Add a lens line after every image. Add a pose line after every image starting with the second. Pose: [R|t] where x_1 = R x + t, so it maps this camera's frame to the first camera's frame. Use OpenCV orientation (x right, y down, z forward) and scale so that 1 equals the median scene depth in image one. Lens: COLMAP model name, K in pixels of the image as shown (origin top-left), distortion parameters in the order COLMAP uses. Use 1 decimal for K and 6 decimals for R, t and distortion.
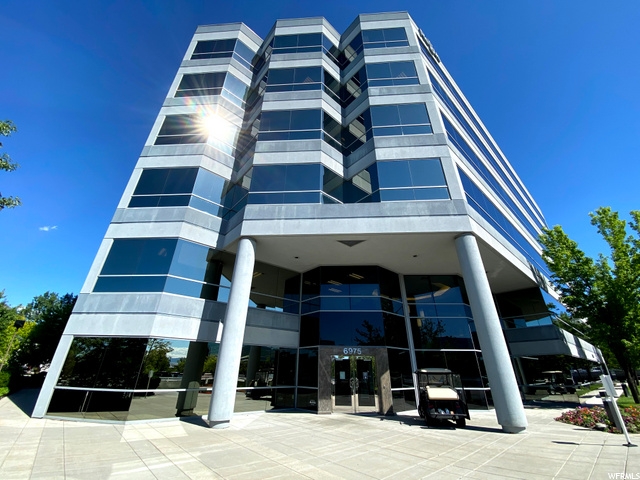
lens RADIAL K [[258.3, 0, 319.8], [0, 258.3, 236.5], [0, 0, 1]] dist [0.018767, -0.019008]
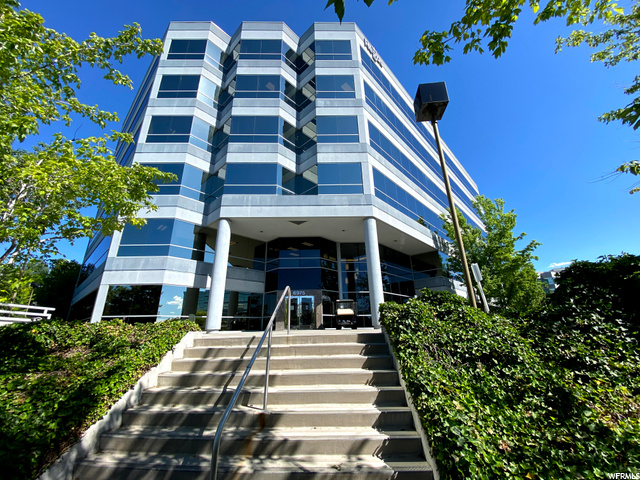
lens RADIAL K [[258.3, 0, 319.8], [0, 258.3, 236.5], [0, 0, 1]] dist [0.018767, -0.019008]
pose [[0.995729, -0.002444, 0.092288, 0.097718], [-0.009694, 0.991355, 0.130845, -0.078492], [-0.091810, -0.131181, 0.987098, -0.418695]]
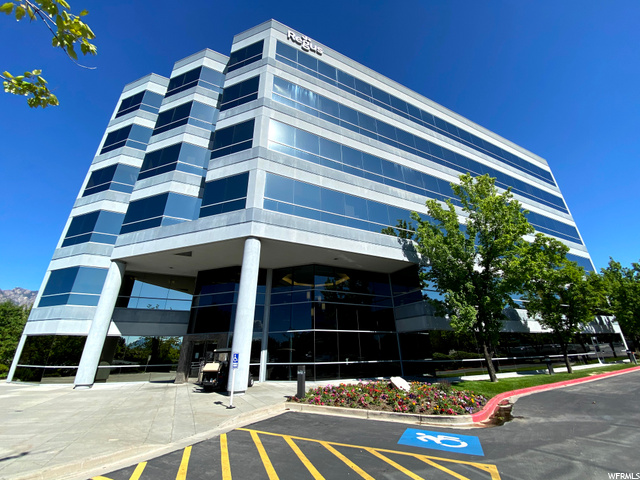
lens RADIAL K [[258.3, 0, 319.8], [0, 258.3, 236.5], [0, 0, 1]] dist [0.018767, -0.019008]
pose [[0.962600, -0.137627, -0.233367, 0.945285], [0.150867, 0.987753, 0.039779, -0.010984], [0.225034, -0.073498, 0.971575, -0.073758]]
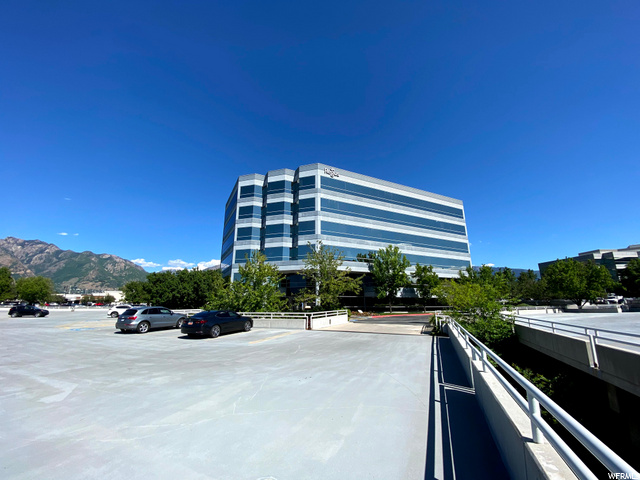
lens RADIAL K [[258.3, 0, 319.8], [0, 258.3, 236.5], [0, 0, 1]] dist [0.018767, -0.019008]
pose [[0.969820, -0.074703, -0.232095, 1.239453], [0.124789, 0.969862, 0.209272, -1.036927], [0.209467, -0.231920, 0.949914, -2.034855]]
